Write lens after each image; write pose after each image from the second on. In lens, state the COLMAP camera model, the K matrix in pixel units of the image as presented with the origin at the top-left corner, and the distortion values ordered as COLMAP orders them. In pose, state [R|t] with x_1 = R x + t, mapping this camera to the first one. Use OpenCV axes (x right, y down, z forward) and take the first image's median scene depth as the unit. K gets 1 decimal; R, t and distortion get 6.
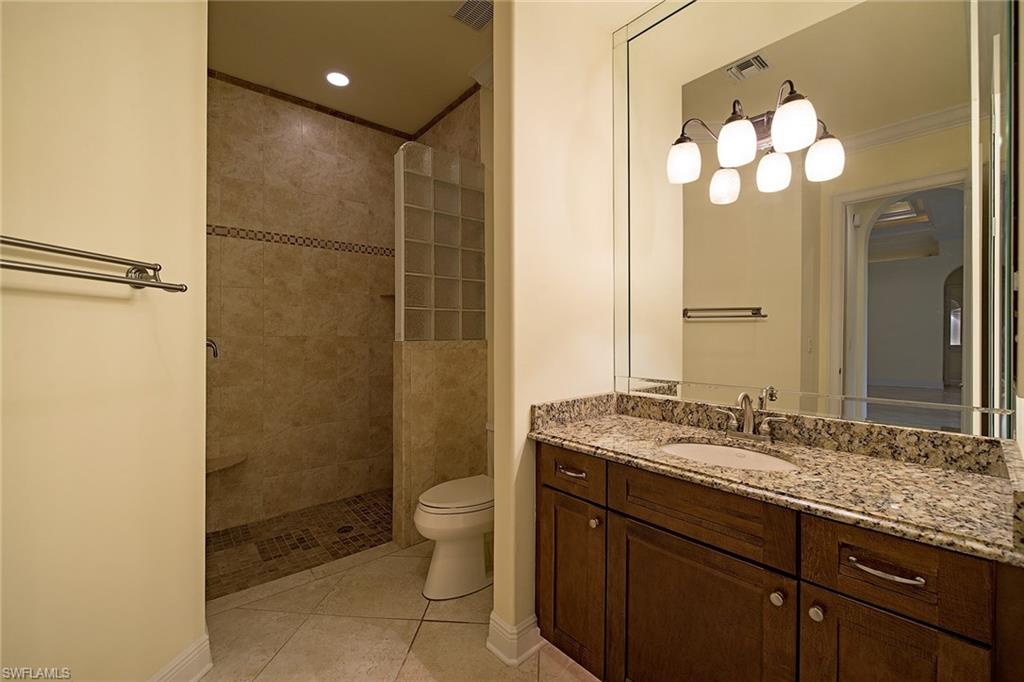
lens RADIAL K [[414.6, 0, 510.5], [0, 414.6, 335.7], [0, 0, 1]] dist [-0.020963, -0.000385]
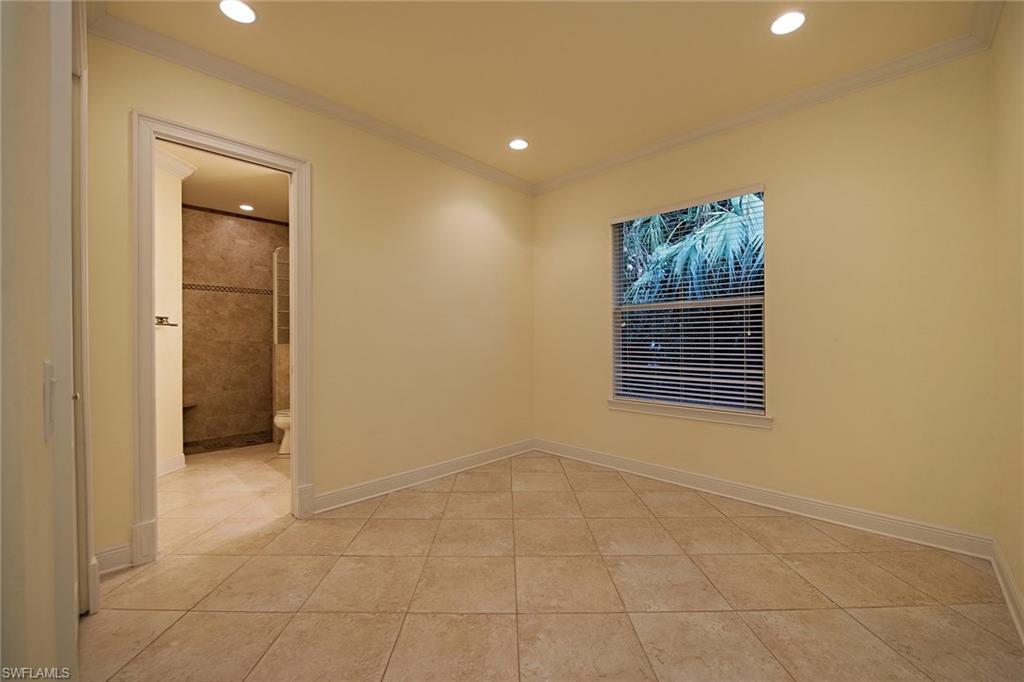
lens RADIAL K [[414.6, 0, 513.8], [0, 414.6, 346.9], [0, 0, 1]] dist [-0.020963, -0.000385]
pose [[0.995323, 0.004093, 0.096520, 0.591905], [-0.005071, 0.999938, 0.009891, 0.002014], [-0.096473, -0.010334, 0.995282, -0.954320]]
